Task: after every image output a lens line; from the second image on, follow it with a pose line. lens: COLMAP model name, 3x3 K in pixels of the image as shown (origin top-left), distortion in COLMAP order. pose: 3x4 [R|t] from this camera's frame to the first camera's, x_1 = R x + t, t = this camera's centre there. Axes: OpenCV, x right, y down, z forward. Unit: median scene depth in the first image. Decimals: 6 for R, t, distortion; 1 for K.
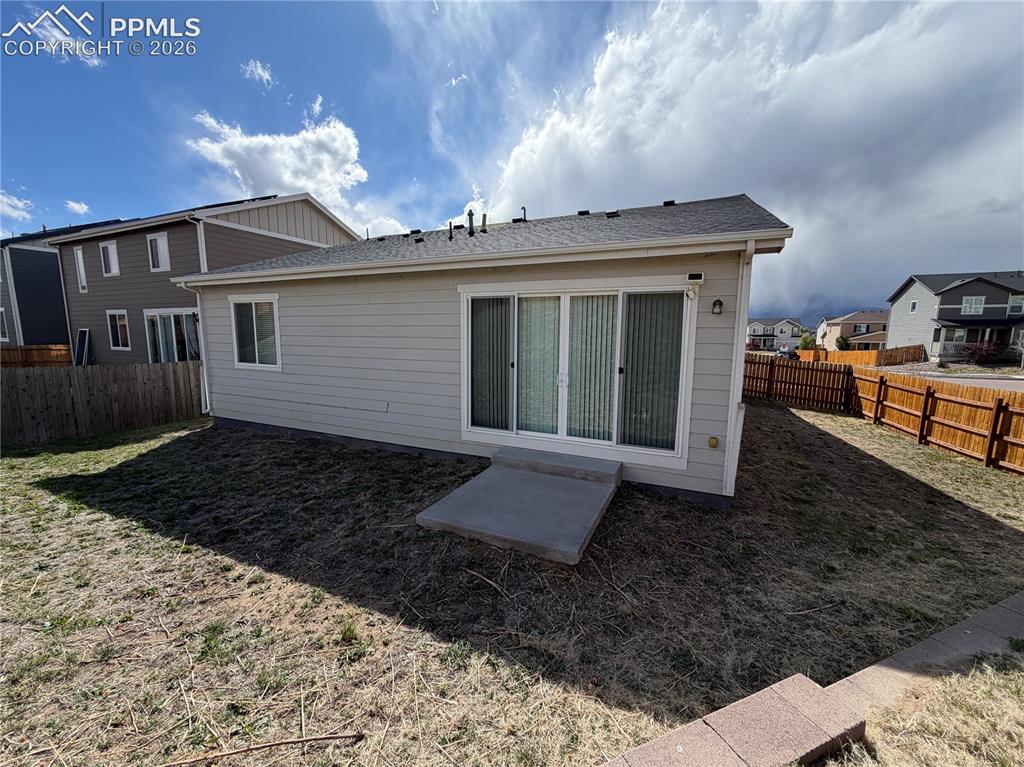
lens RADIAL K [[410.6, 0, 507.7], [0, 410.6, 385.2], [0, 0, 1]] dist [-0.012299, 0.006327]
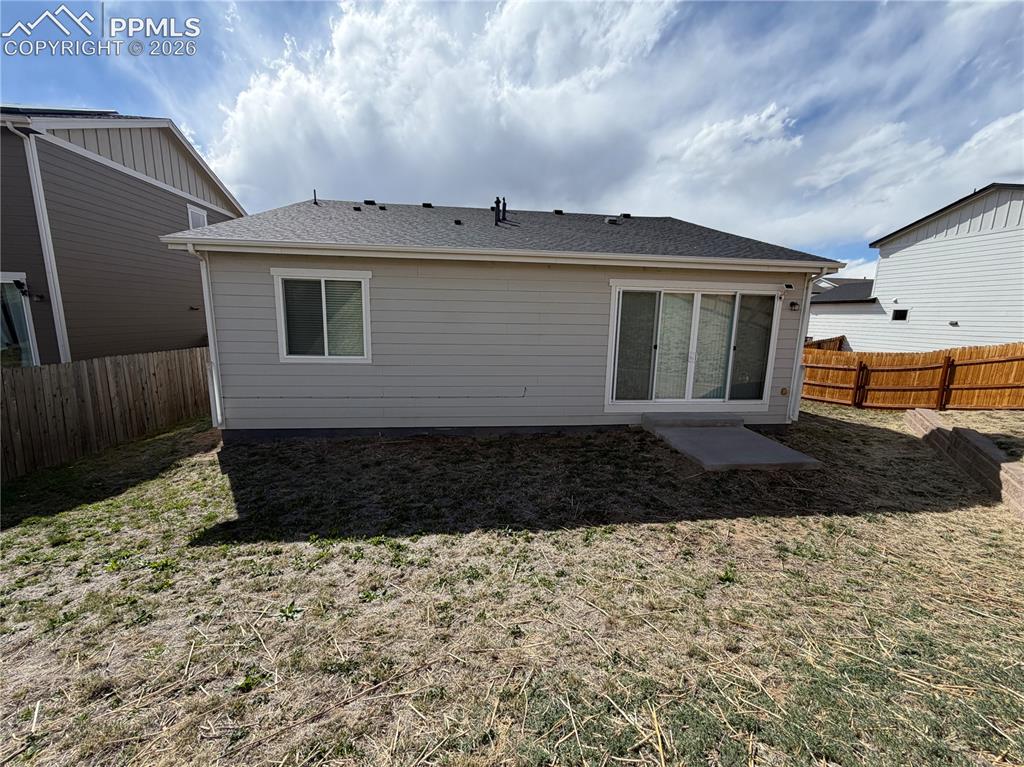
lens RADIAL K [[410.6, 0, 507.7], [0, 410.6, 385.2], [0, 0, 1]] dist [-0.012299, 0.006327]
pose [[0.853982, -0.075815, 0.514750, -0.982442], [0.055579, 0.996959, 0.054631, -0.024839], [-0.517326, -0.018044, 0.855598, 0.156520]]
